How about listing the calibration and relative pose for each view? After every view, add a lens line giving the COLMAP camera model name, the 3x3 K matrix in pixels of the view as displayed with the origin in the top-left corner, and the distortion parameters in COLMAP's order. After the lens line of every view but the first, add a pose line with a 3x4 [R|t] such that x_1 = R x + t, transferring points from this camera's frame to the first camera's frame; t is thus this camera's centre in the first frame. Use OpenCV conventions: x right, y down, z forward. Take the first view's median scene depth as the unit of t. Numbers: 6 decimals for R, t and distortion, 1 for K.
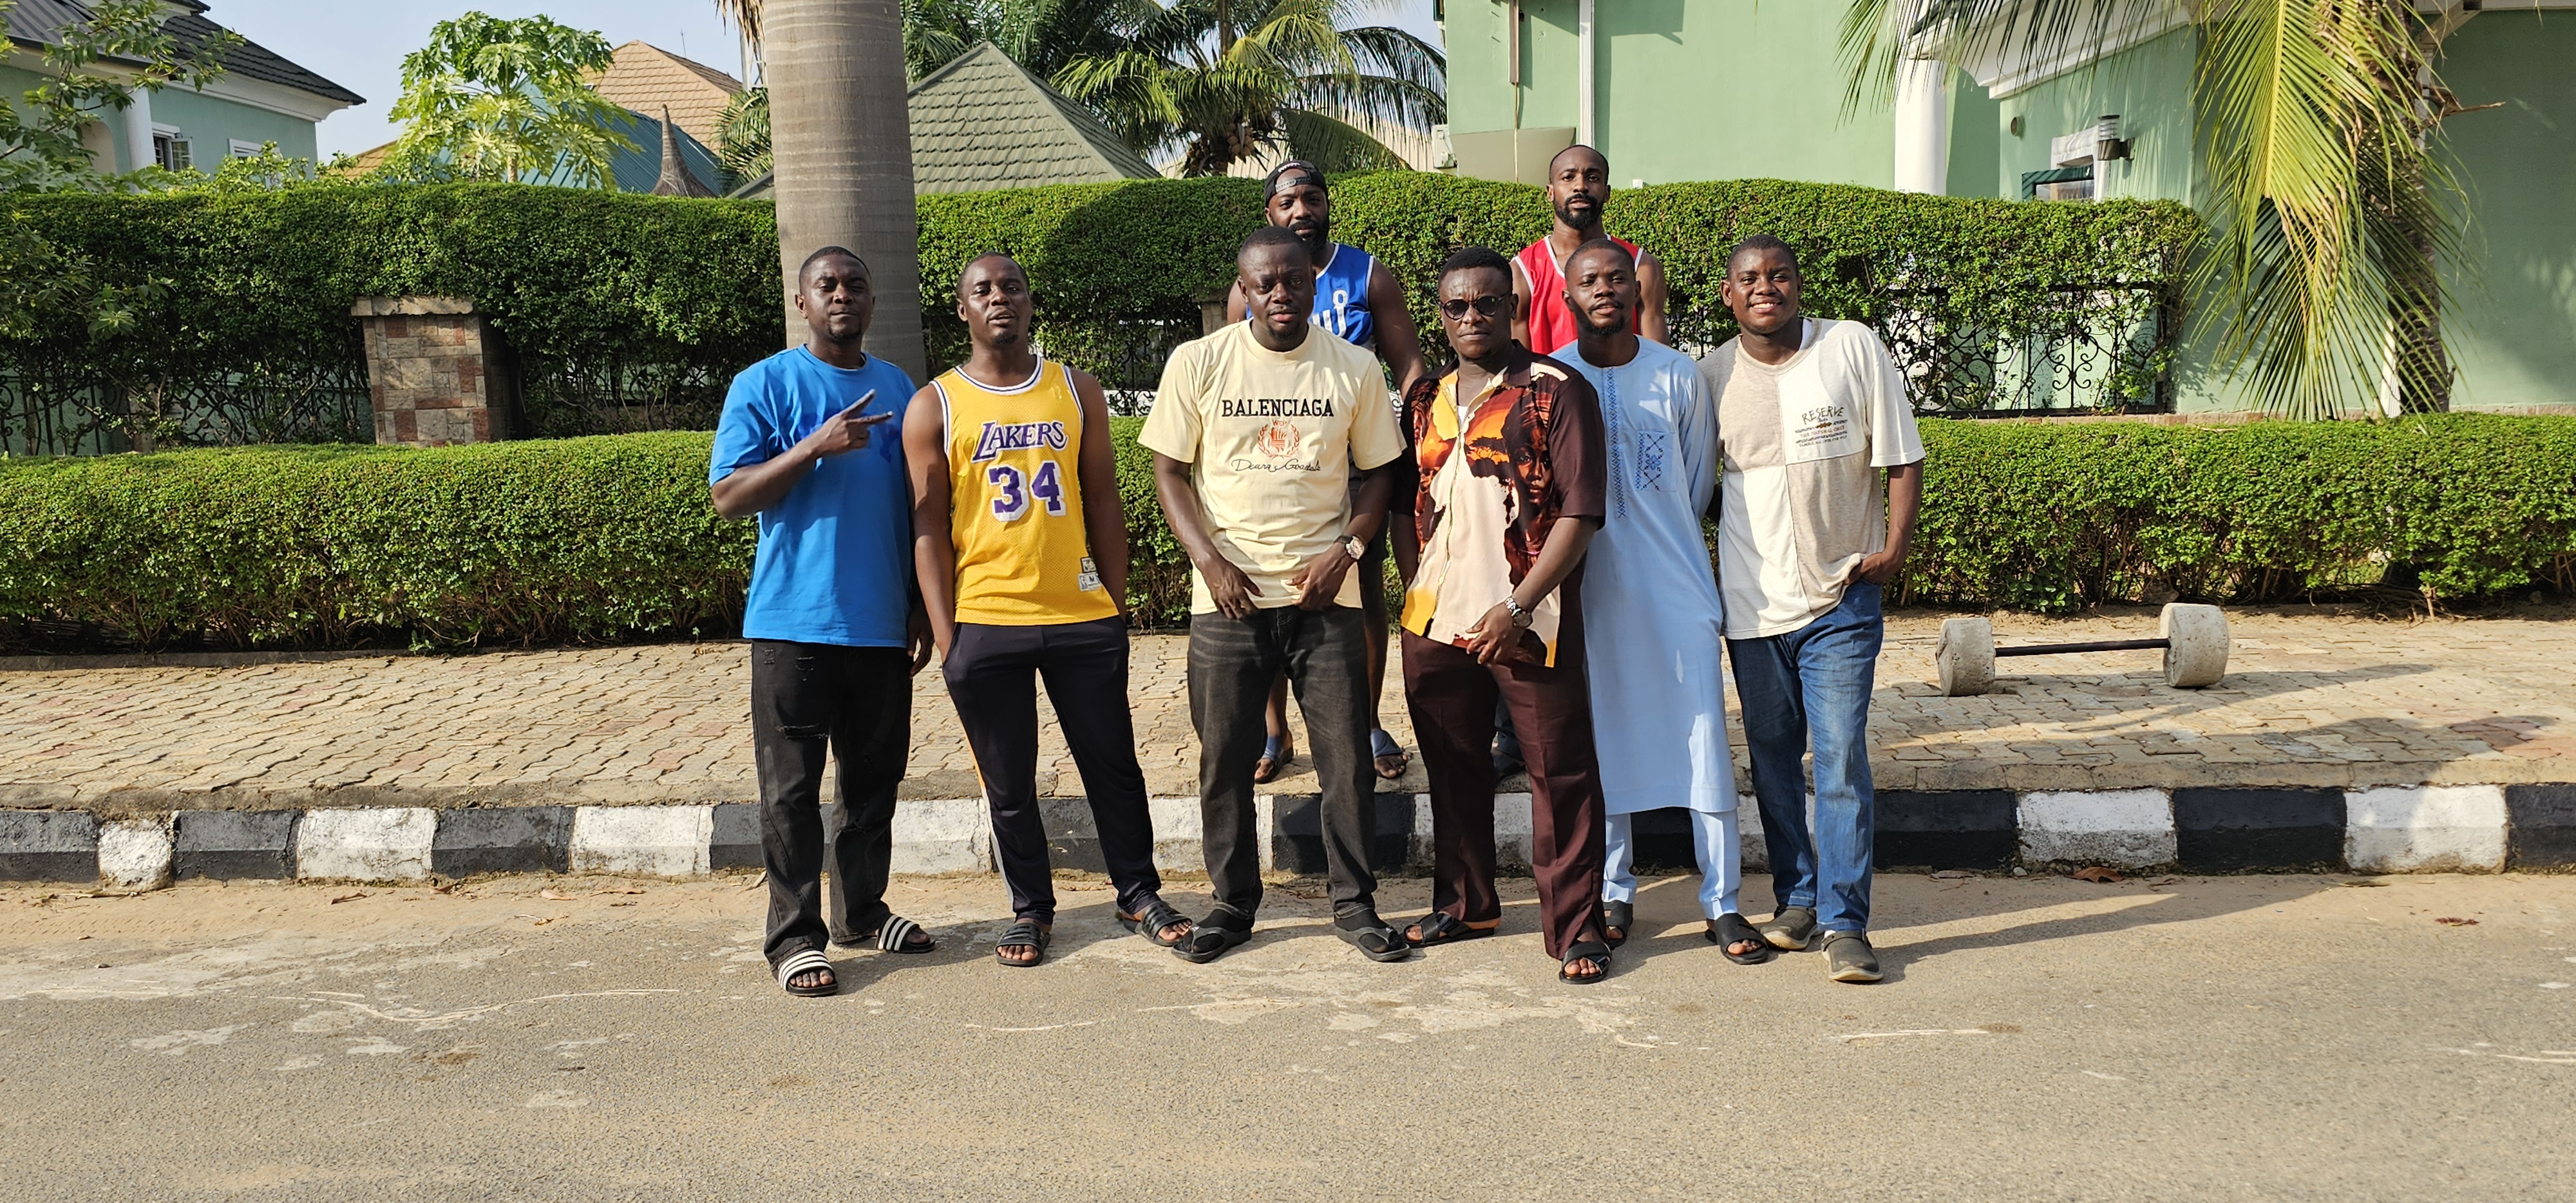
lens RADIAL K [[1819.8, 0, 1285.0], [0, 1819.8, 634.3], [0, 0, 1]] dist [0.050457, -0.050071]
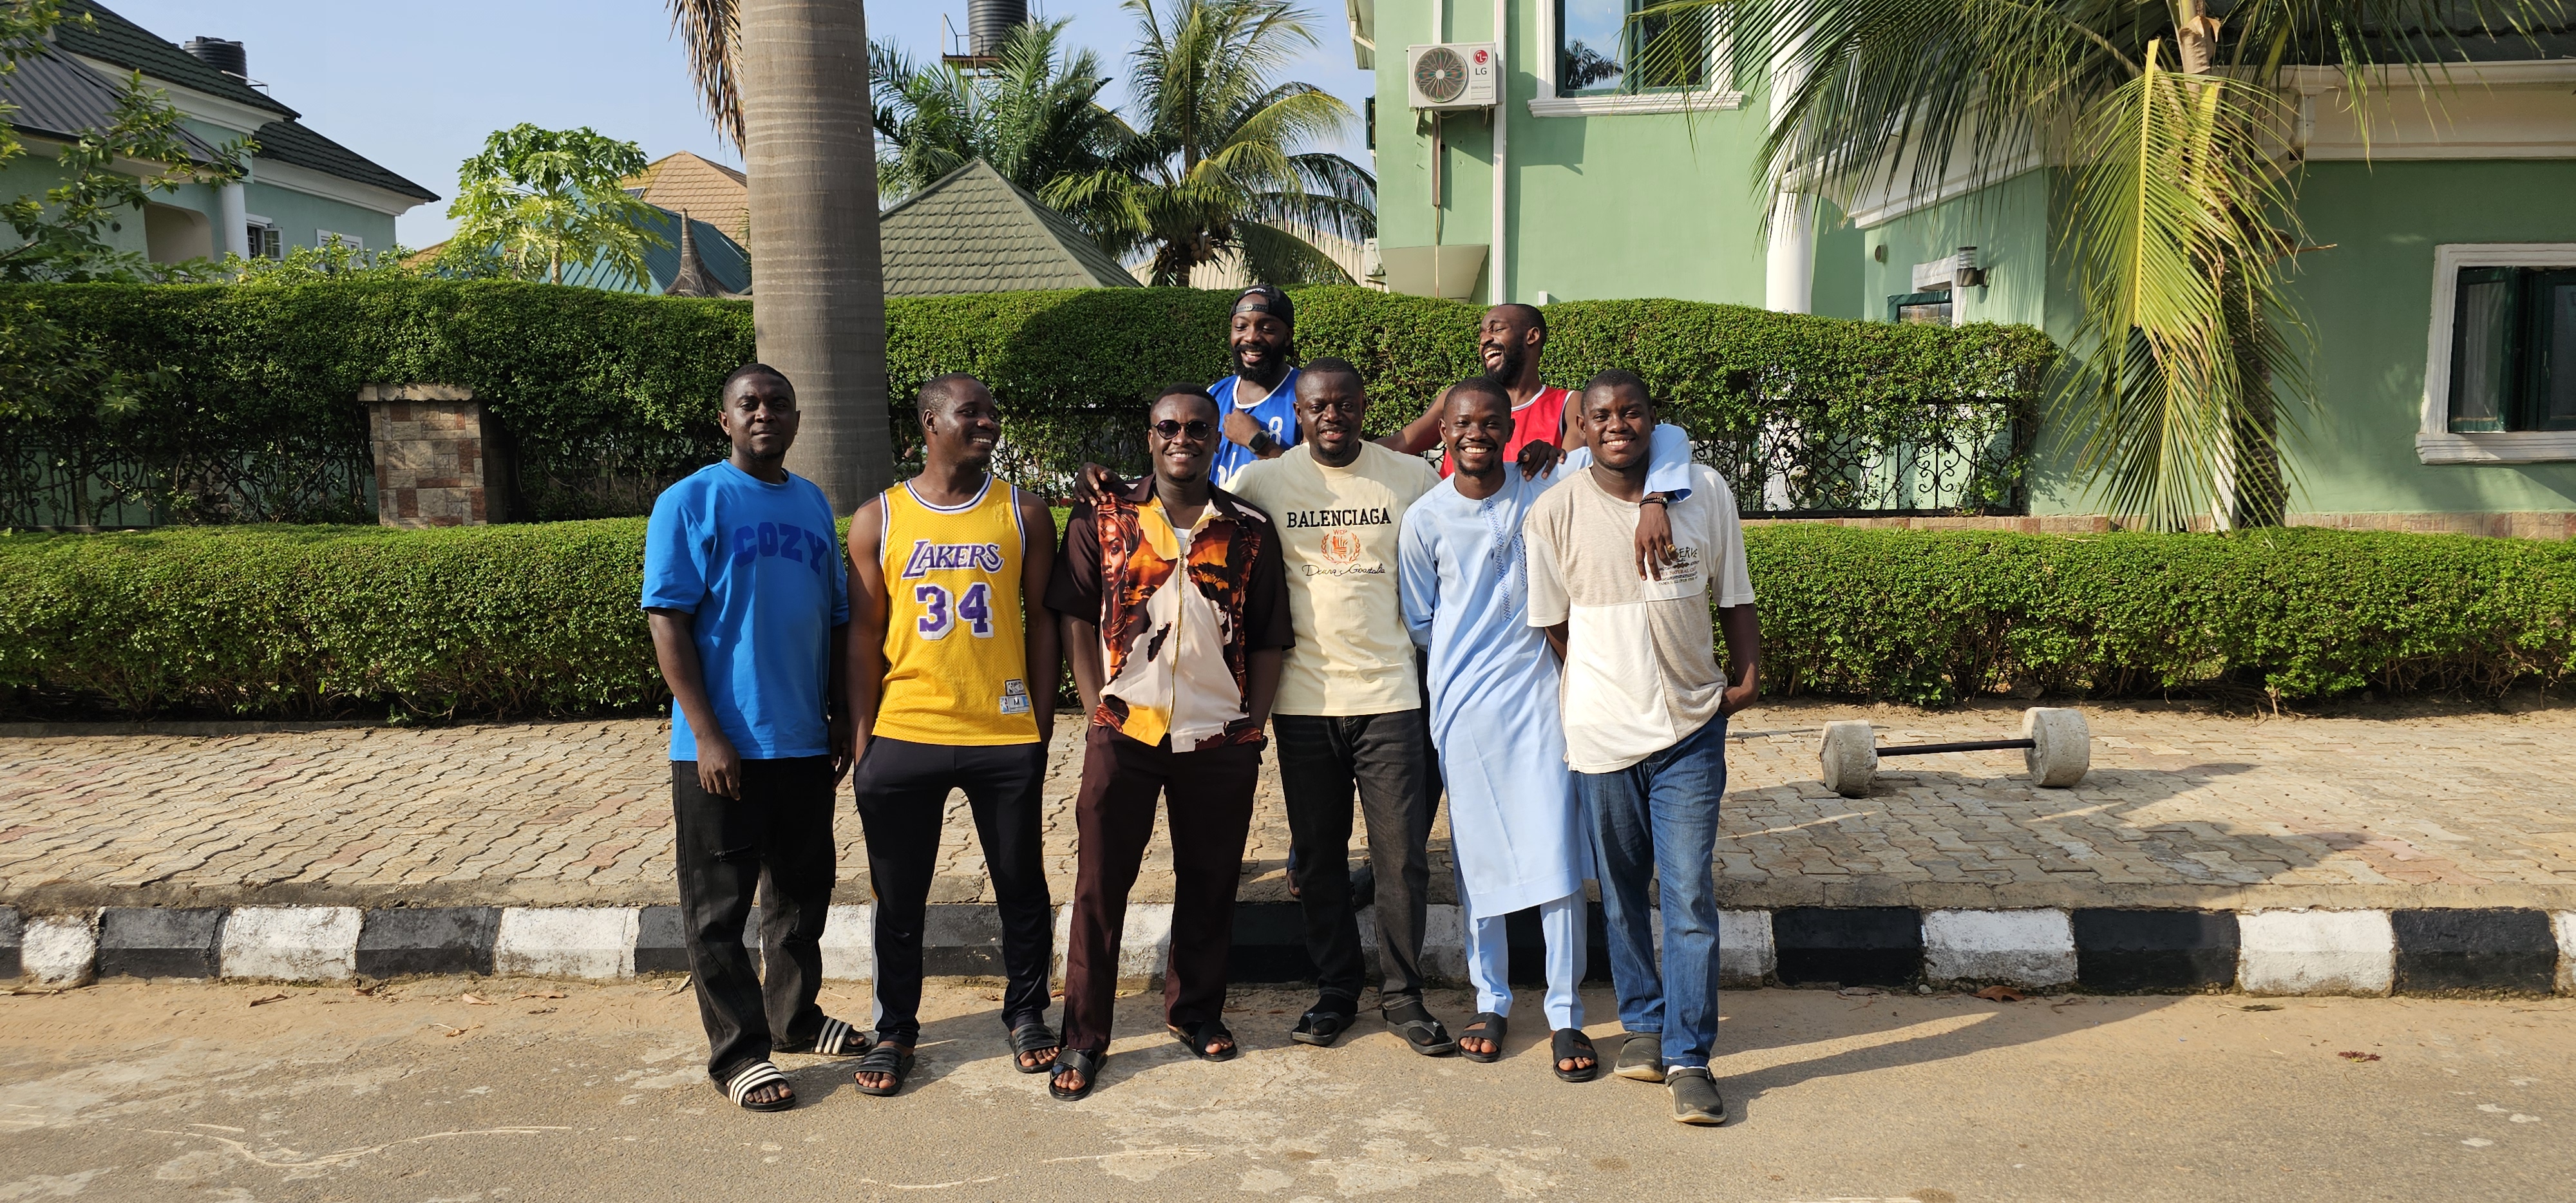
lens RADIAL K [[1448.5, 0, 1285.8], [0, 1448.5, 592.0], [0, 0, 1]] dist [0.039503, -0.031071]
pose [[0.999580, 0.012672, 0.026067, 0.016153], [-0.012015, 0.999610, -0.025197, -0.052732], [-0.026376, 0.024874, 0.999343, 0.149728]]
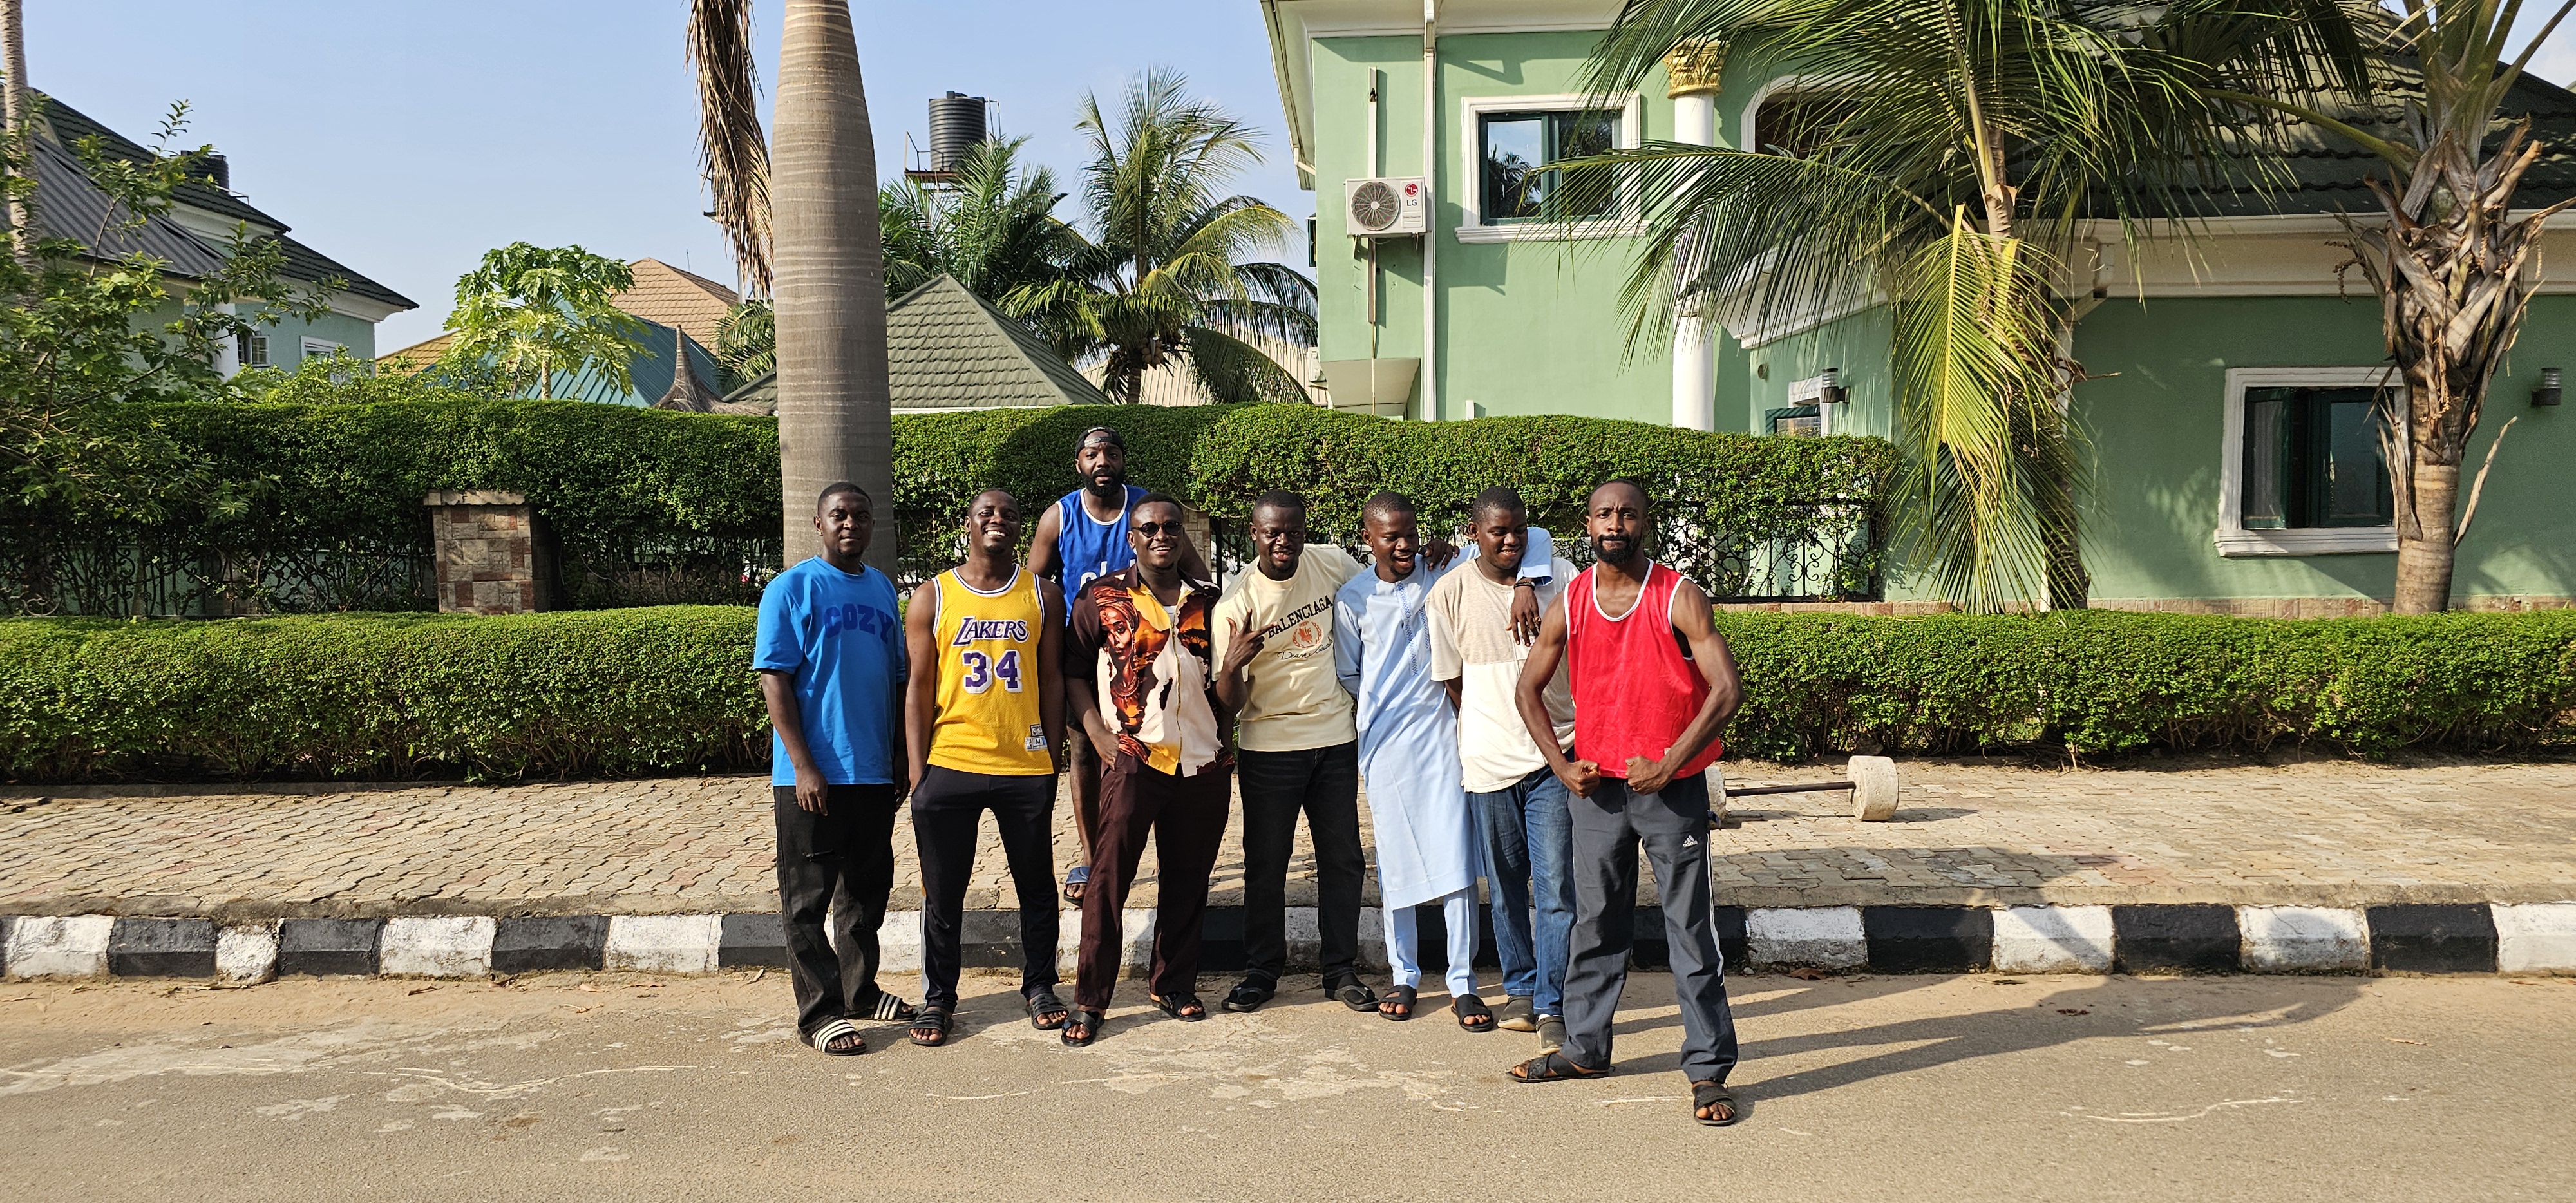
lens RADIAL K [[1590.7, 0, 1254.1], [0, 1590.7, 632.9], [0, 0, 1]] dist [0.050600, -0.051973]
pose [[0.999065, 0.010735, 0.041890, 0.002286], [-0.007906, 0.997712, -0.067140, -0.023347], [-0.042515, 0.066746, 0.996864, -0.098233]]
